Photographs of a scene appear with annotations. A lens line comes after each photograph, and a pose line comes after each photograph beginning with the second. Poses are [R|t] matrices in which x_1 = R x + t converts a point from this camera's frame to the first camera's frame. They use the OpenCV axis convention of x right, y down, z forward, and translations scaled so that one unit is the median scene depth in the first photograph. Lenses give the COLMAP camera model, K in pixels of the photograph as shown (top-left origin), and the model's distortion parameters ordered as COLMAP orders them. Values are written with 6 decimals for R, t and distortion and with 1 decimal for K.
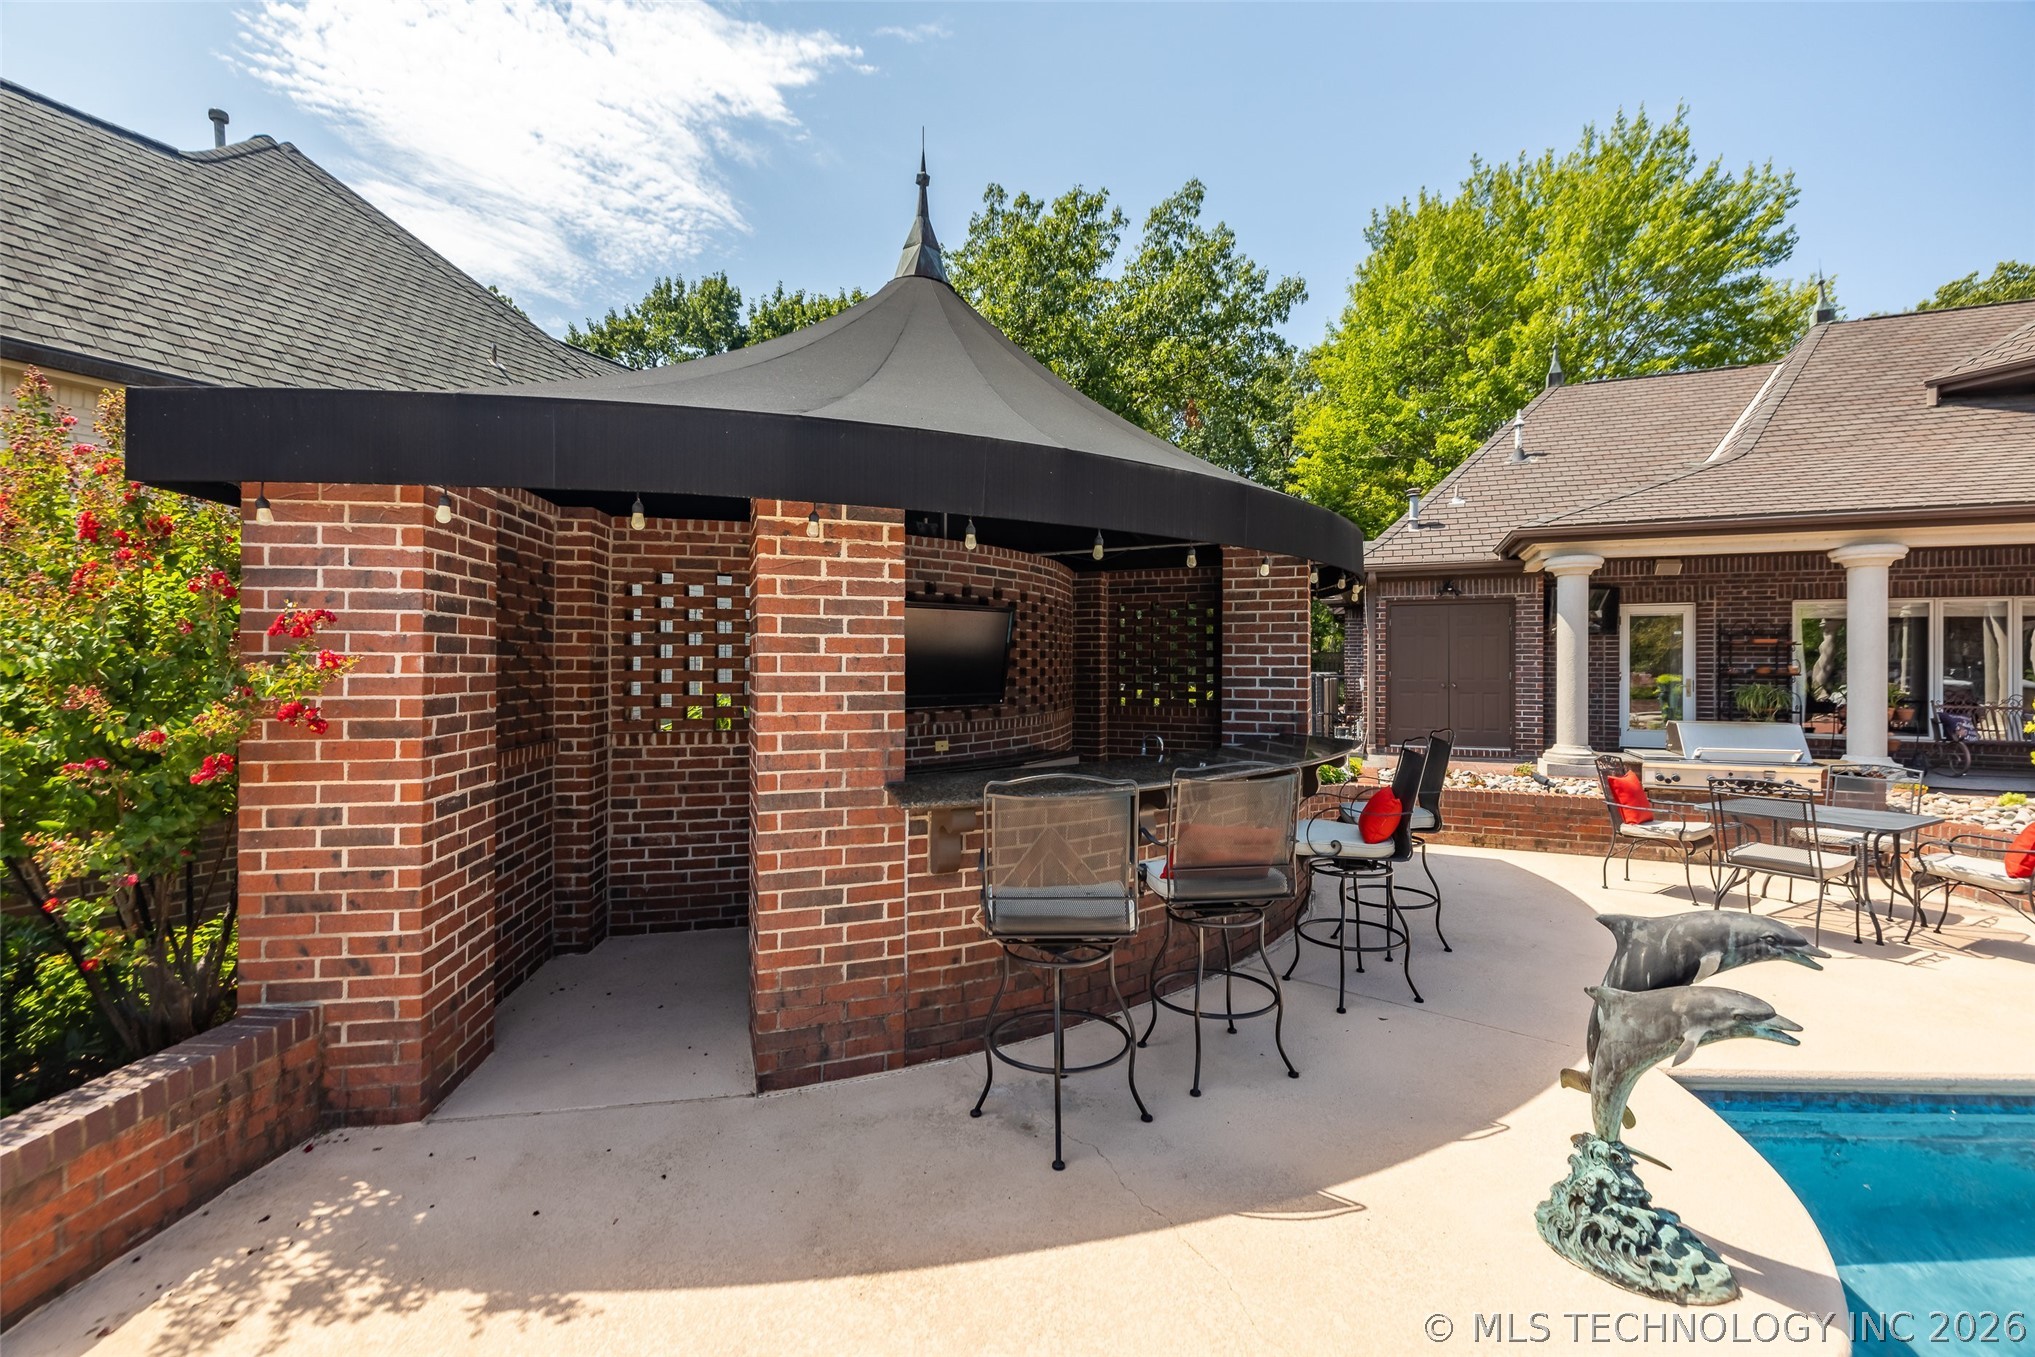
lens RADIAL K [[847.8, 0, 1020.0], [0, 847.8, 660.5], [0, 0, 1]] dist [-0.001360, -0.000901]
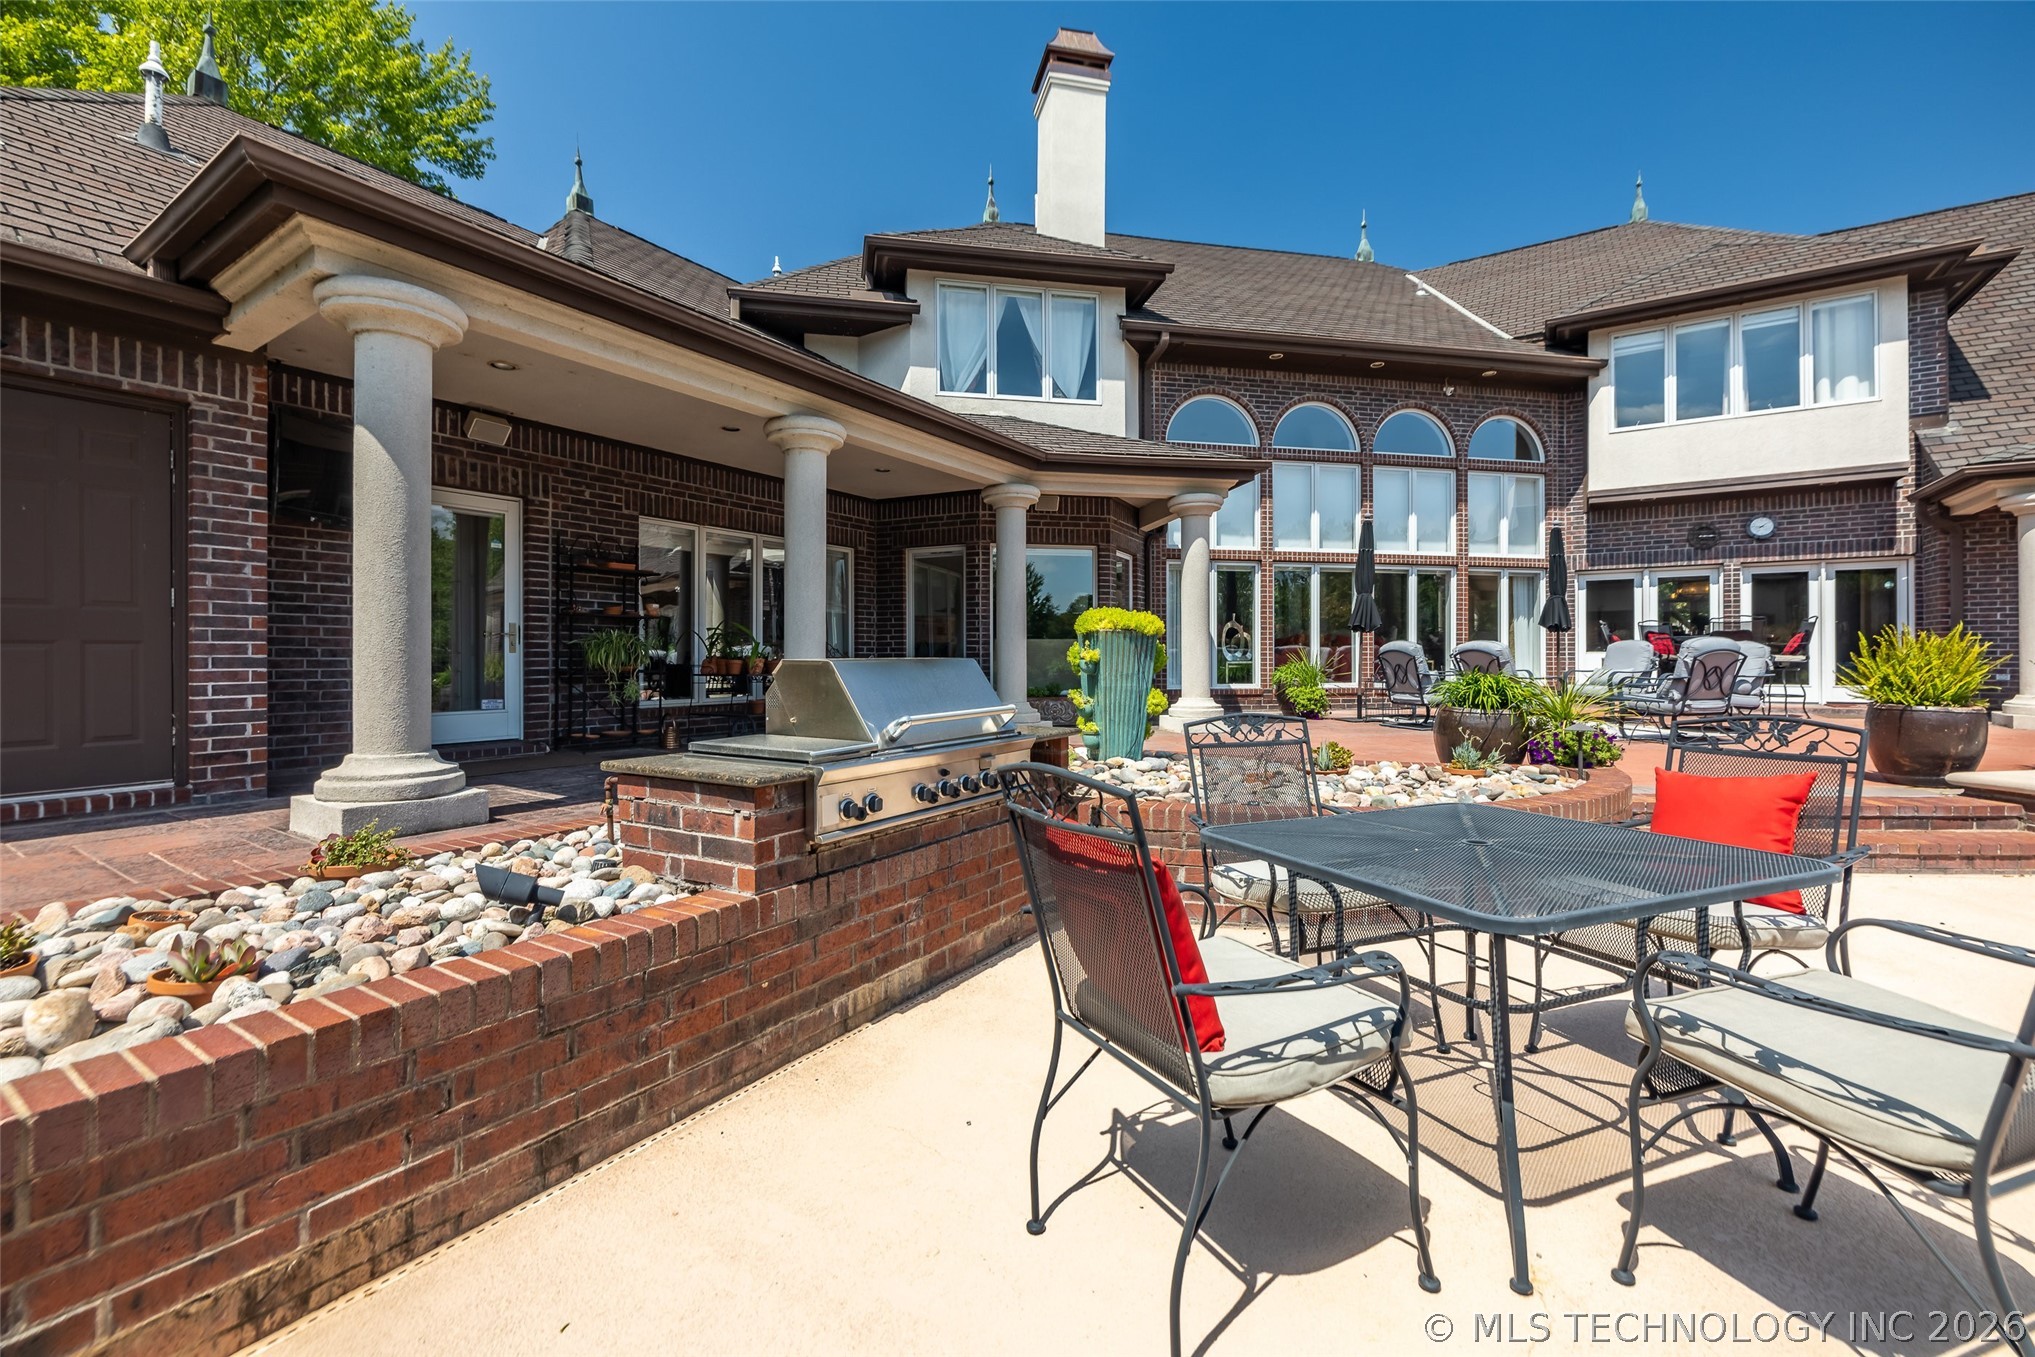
lens RADIAL K [[847.8, 0, 1020.0], [0, 847.8, 660.5], [0, 0, 1]] dist [-0.001360, -0.000901]
pose [[0.176964, -0.005683, 0.984201, 0.265638], [0.001515, 0.999984, 0.005501, 0.047216], [-0.984216, 0.000518, 0.176969, 0.554002]]
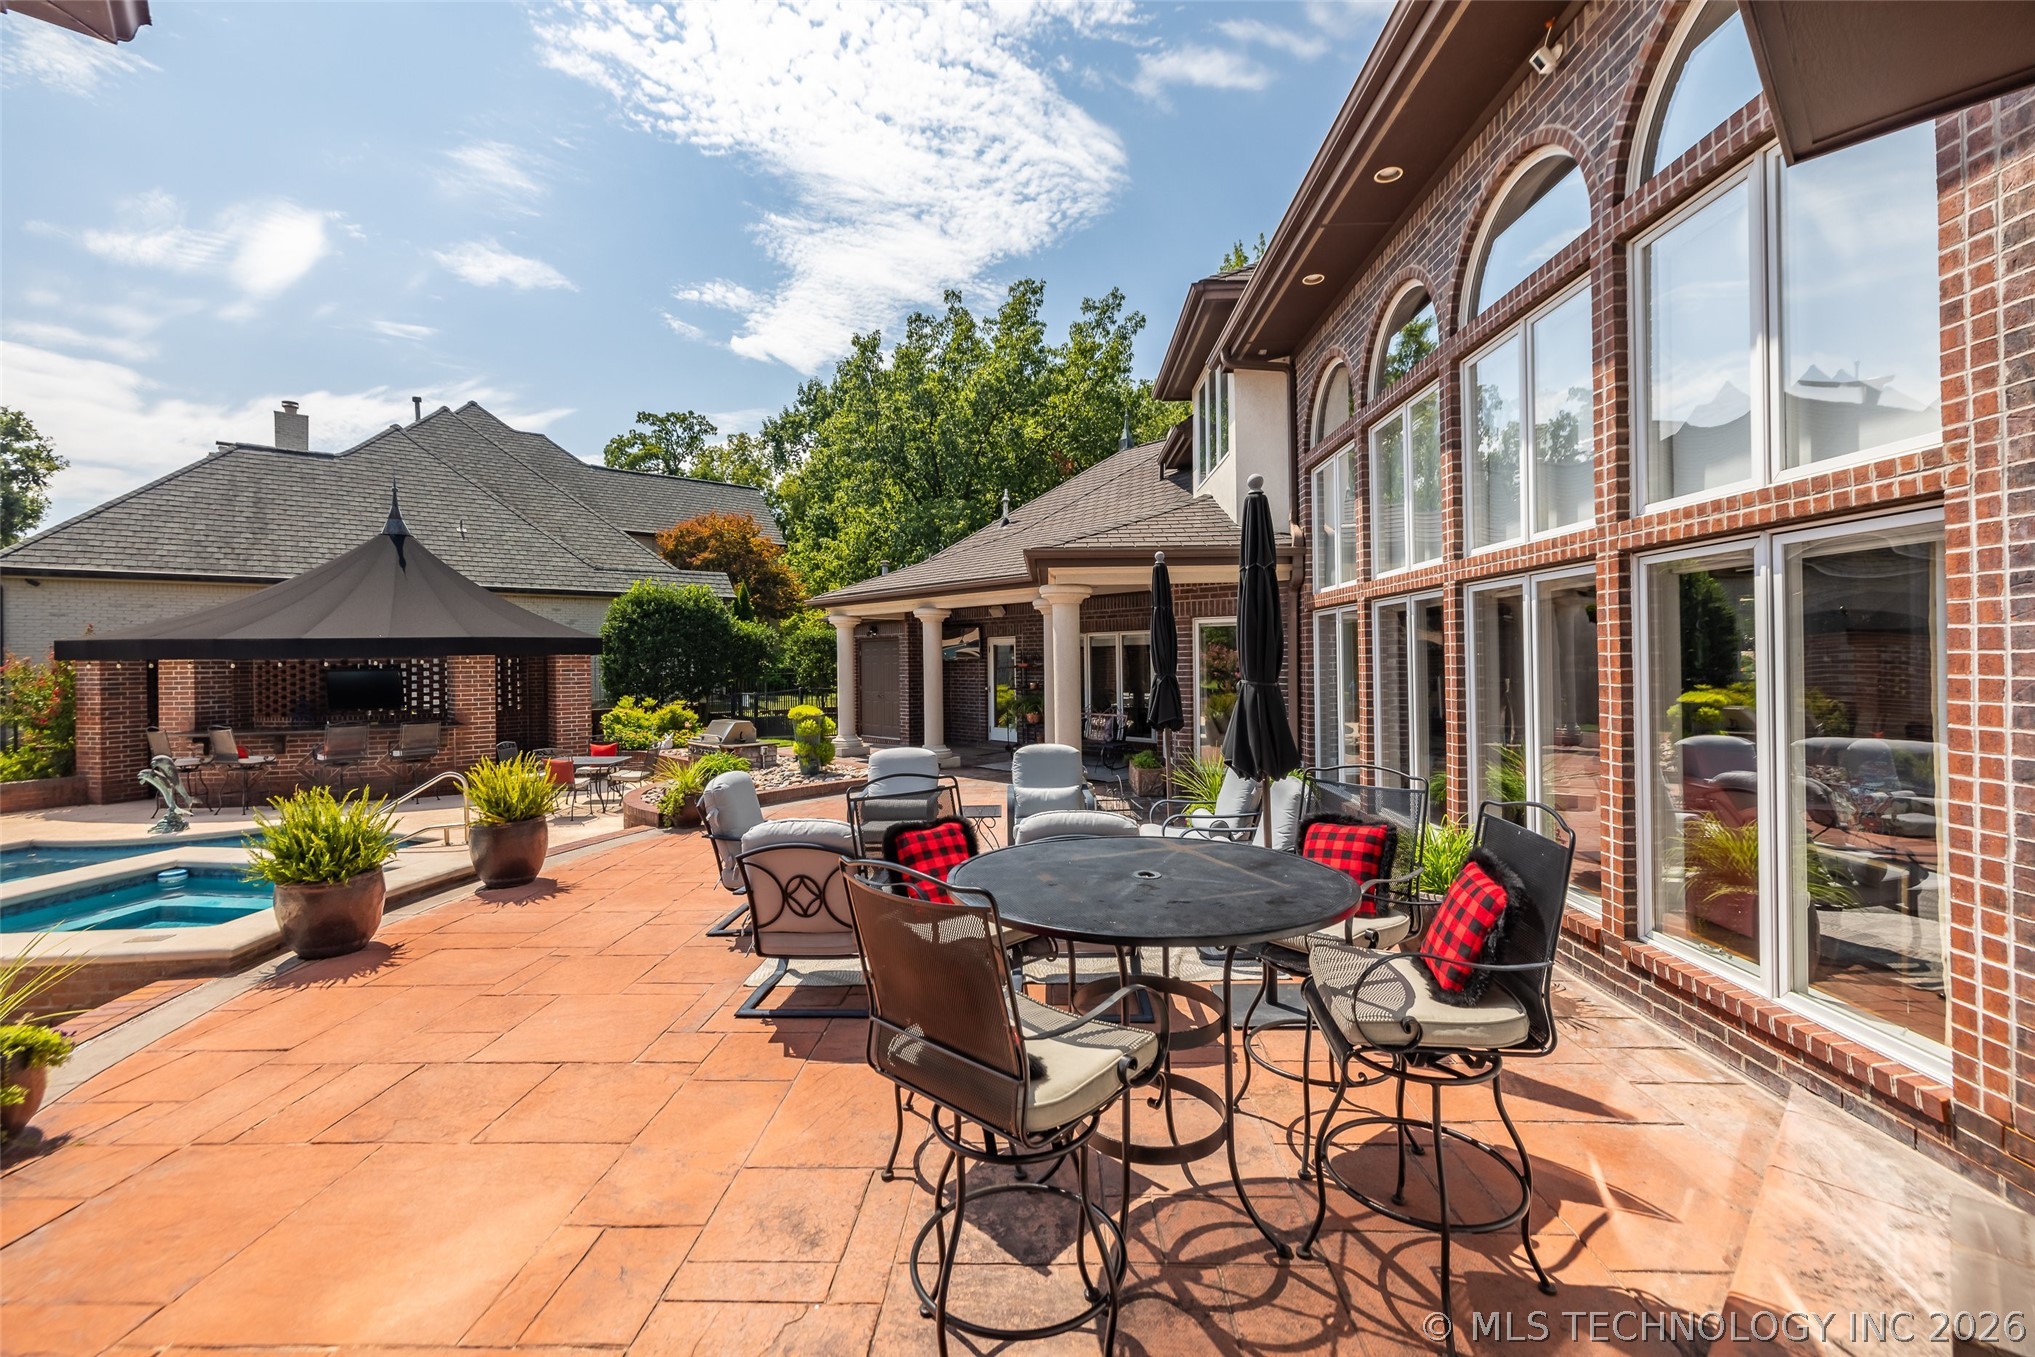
lens RADIAL K [[854.8, 0, 1023.9], [0, 854.8, 655.3], [0, 0, 1]] dist [-0.000252, 0.000119]
pose [[0.910404, -0.016243, -0.413402, 1.423054], [0.016182, 0.999862, -0.003650, -0.032780], [0.413404, -0.003366, 0.910541, -0.268661]]
